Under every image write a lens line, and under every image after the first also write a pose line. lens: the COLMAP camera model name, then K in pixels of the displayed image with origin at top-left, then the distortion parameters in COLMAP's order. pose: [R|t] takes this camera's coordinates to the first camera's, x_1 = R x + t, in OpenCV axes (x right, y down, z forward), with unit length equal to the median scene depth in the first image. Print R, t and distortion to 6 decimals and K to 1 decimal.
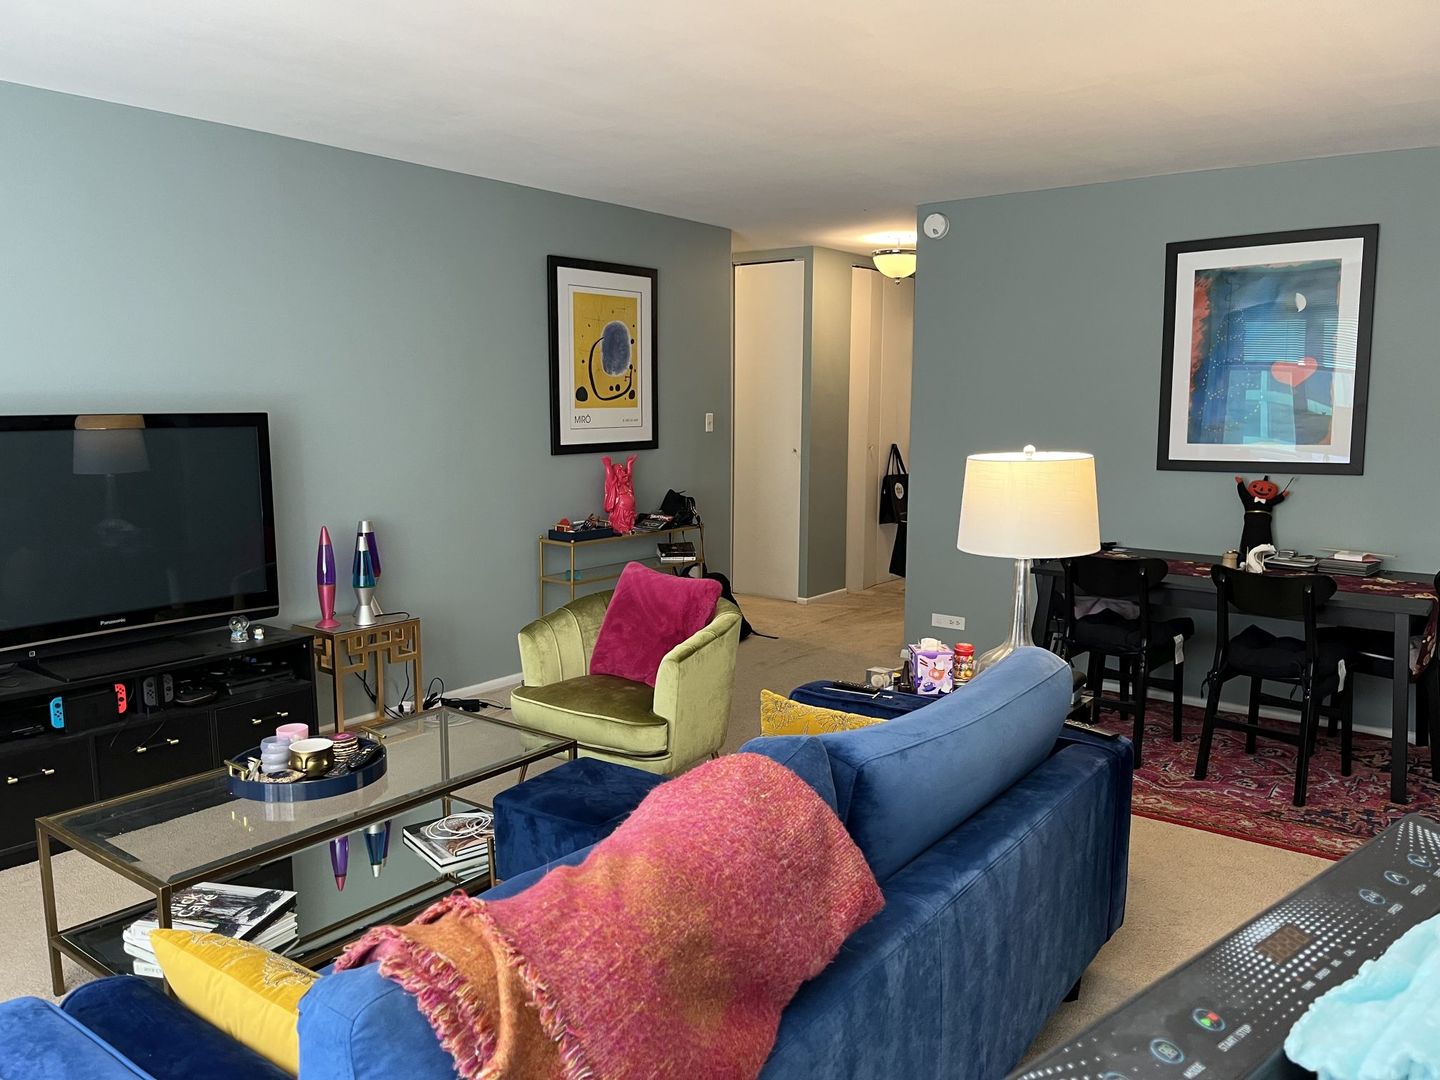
lens RADIAL K [[1101.4, 0, 722.2], [0, 1101.4, 547.3], [0, 0, 1]] dist [0.057522, -0.067749]
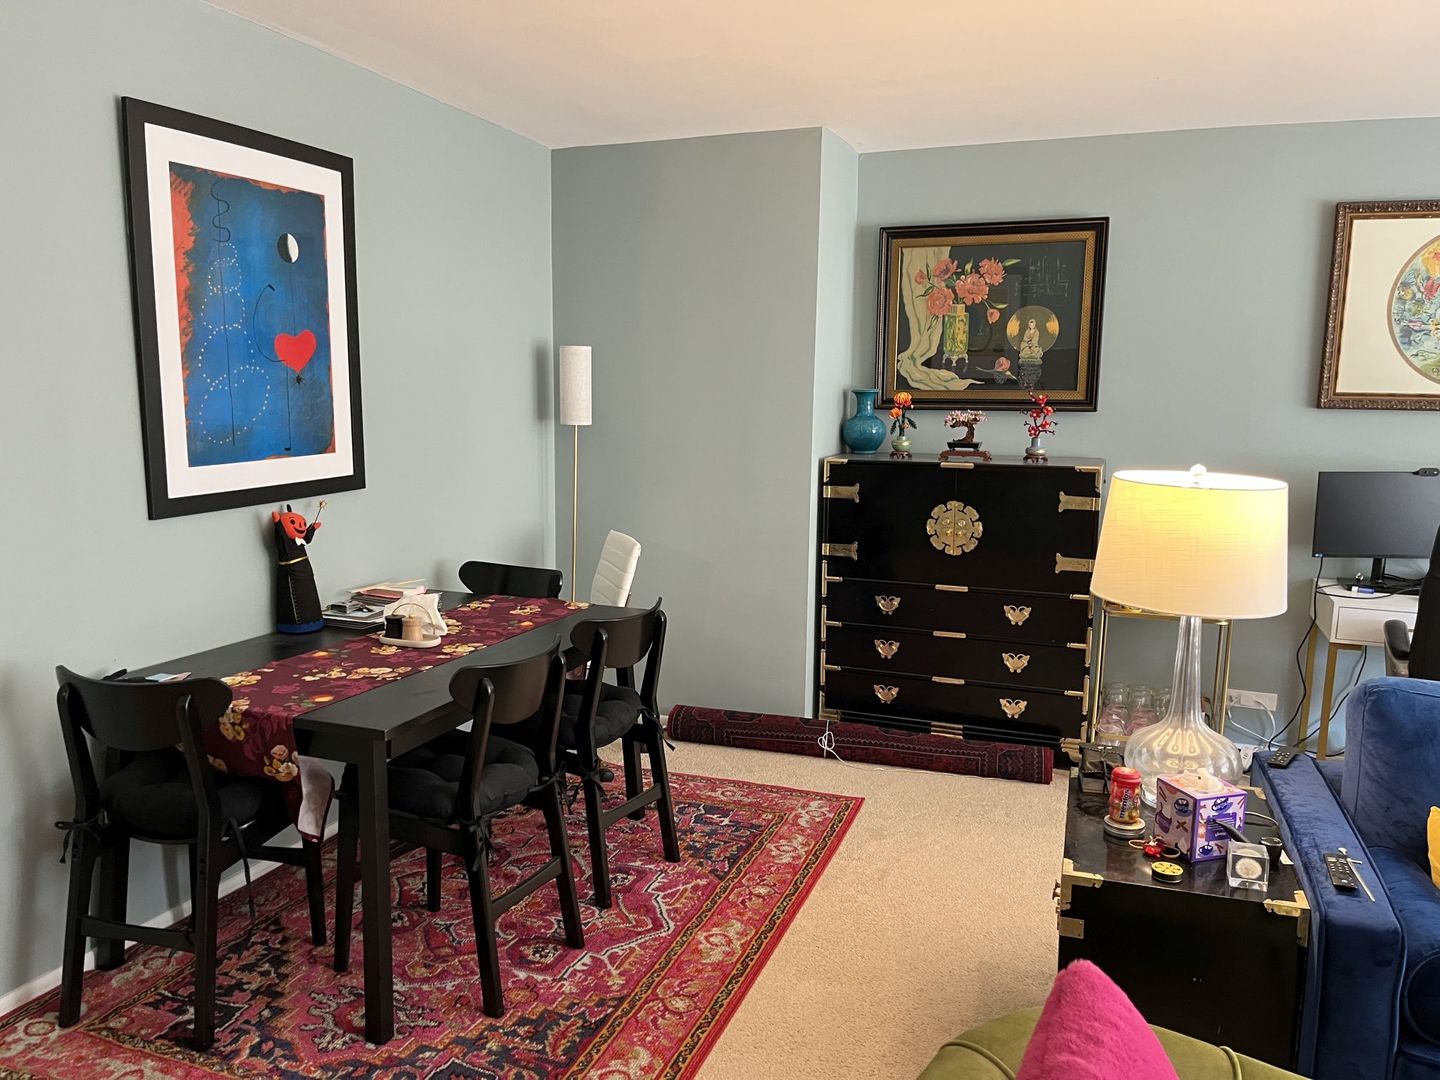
lens RADIAL K [[1101.4, 0, 718.2], [0, 1101.4, 548.9], [0, 0, 1]] dist [0.057522, -0.067749]
pose [[-0.286388, -0.151447, 0.946069, -0.224862], [0.117421, 0.974437, 0.191533, -0.137418], [-0.950891, 0.165941, -0.261284, 0.942765]]
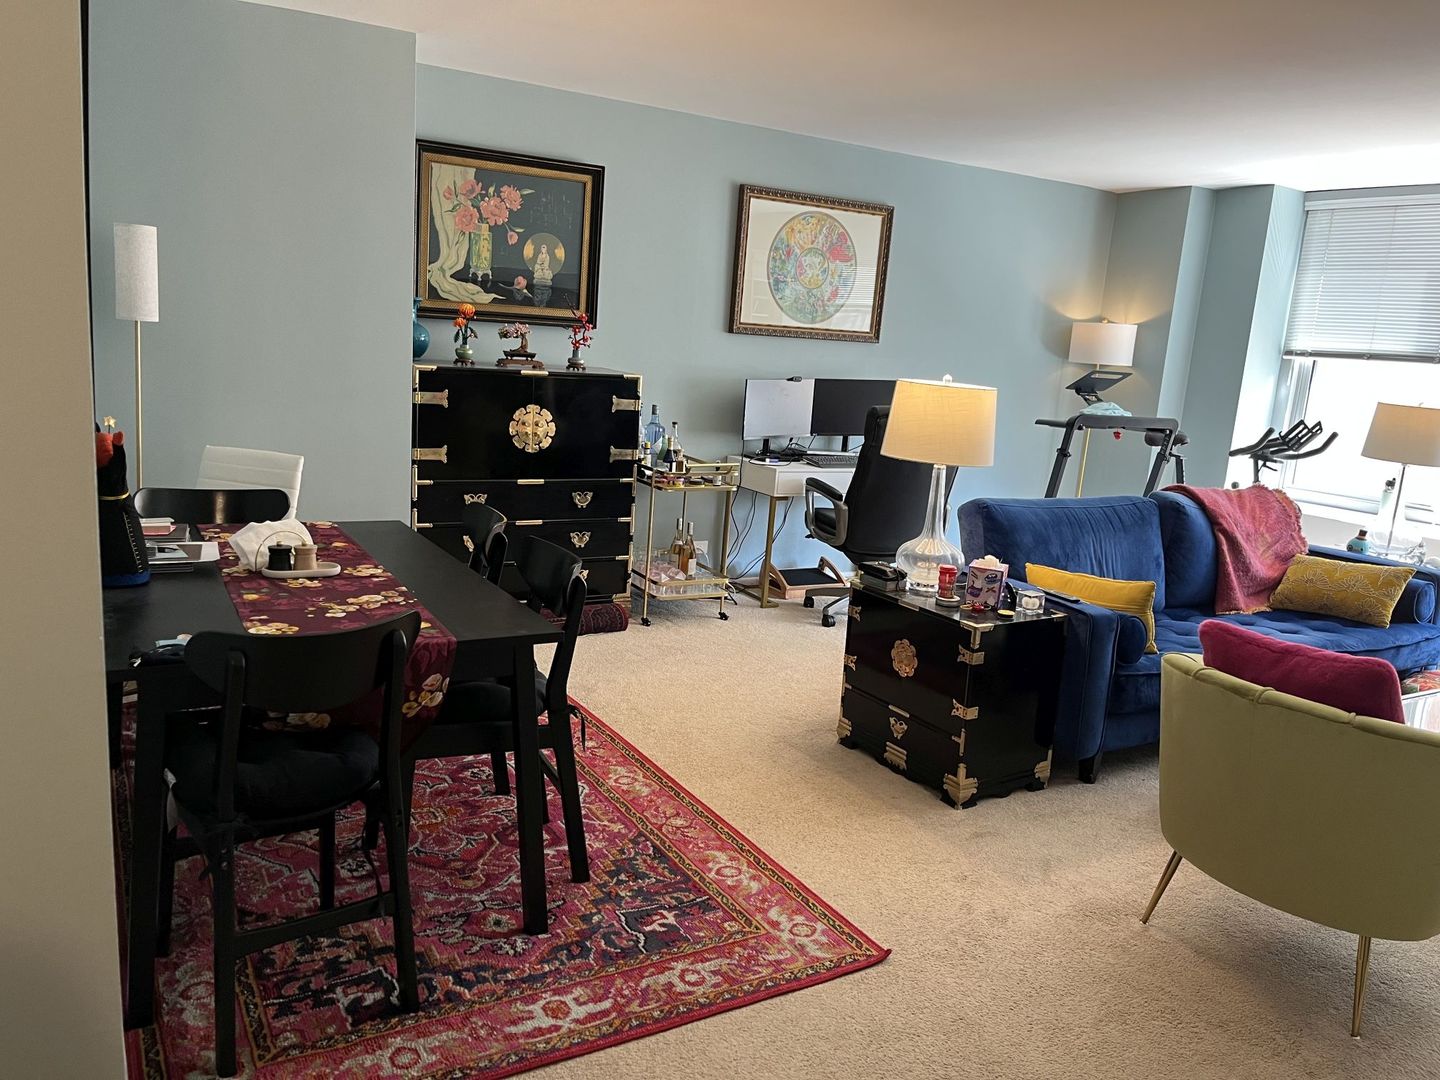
lens RADIAL K [[1101.4, 0, 720.8], [0, 1101.4, 544.9], [0, 0, 1]] dist [0.057522, -0.067749]
pose [[-0.923560, -0.139868, 0.357035, 0.040934], [-0.021489, 0.948518, 0.315994, -0.185931], [-0.382851, 0.284167, -0.879019, 1.403213]]
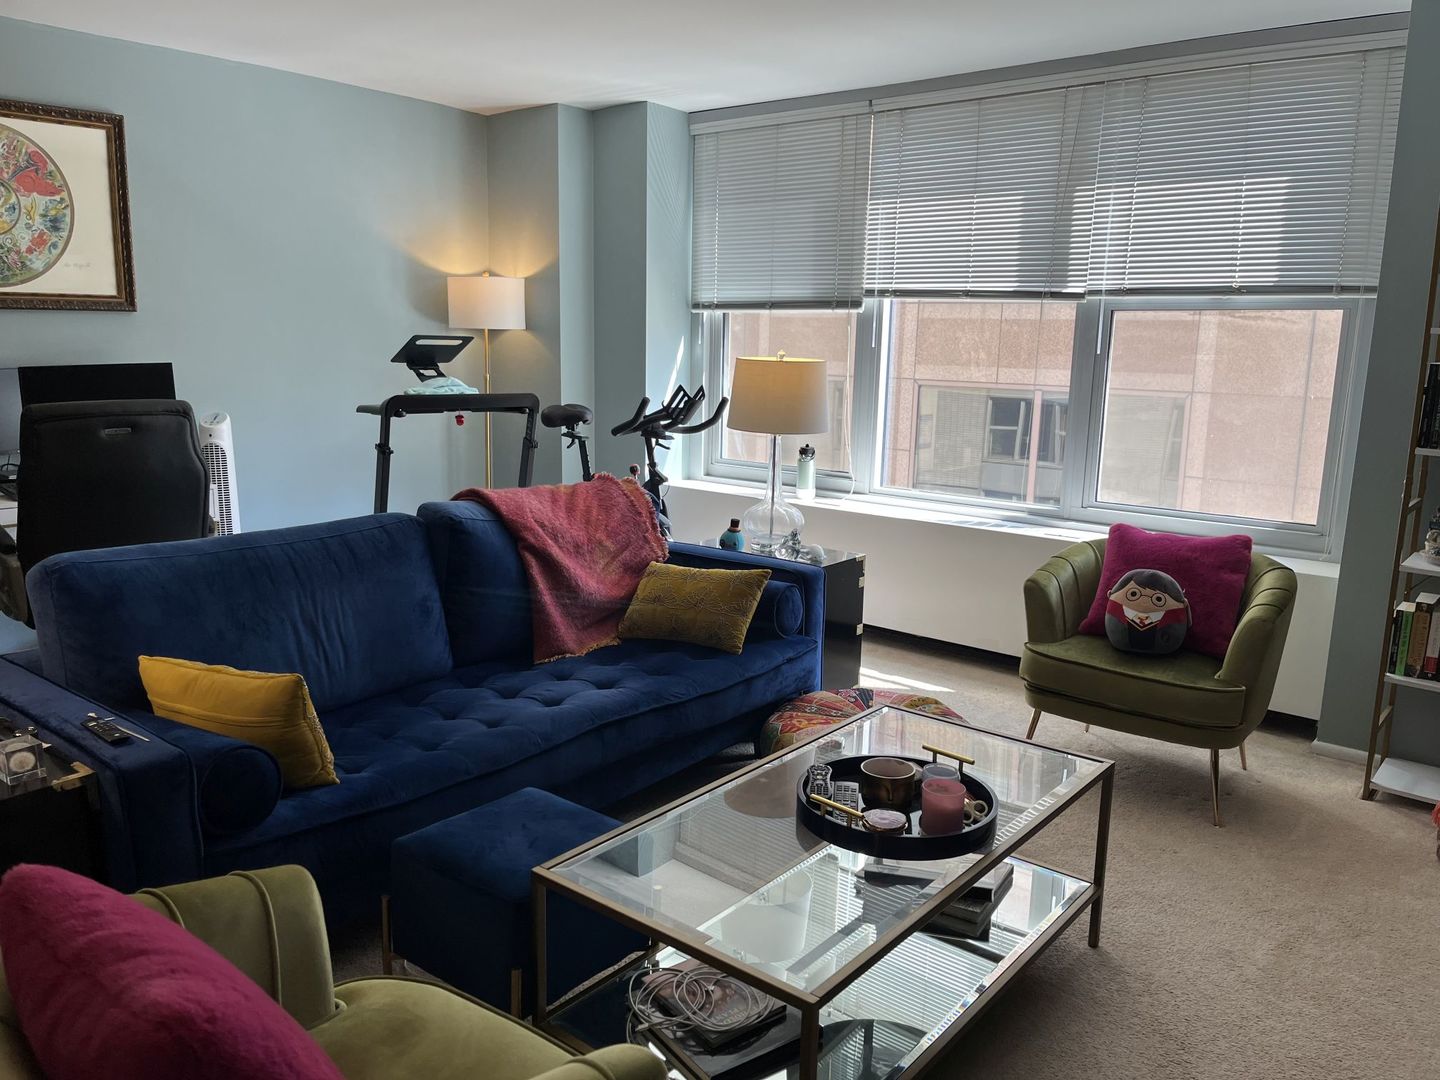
lens RADIAL K [[1101.4, 0, 725.2], [0, 1101.4, 541.4], [0, 0, 1]] dist [0.057522, -0.067749]
pose [[-0.998845, -0.034580, 0.033364, -0.171976], [-0.021873, 0.945437, 0.325071, -0.132510], [-0.042785, 0.323965, -0.945101, 1.017509]]
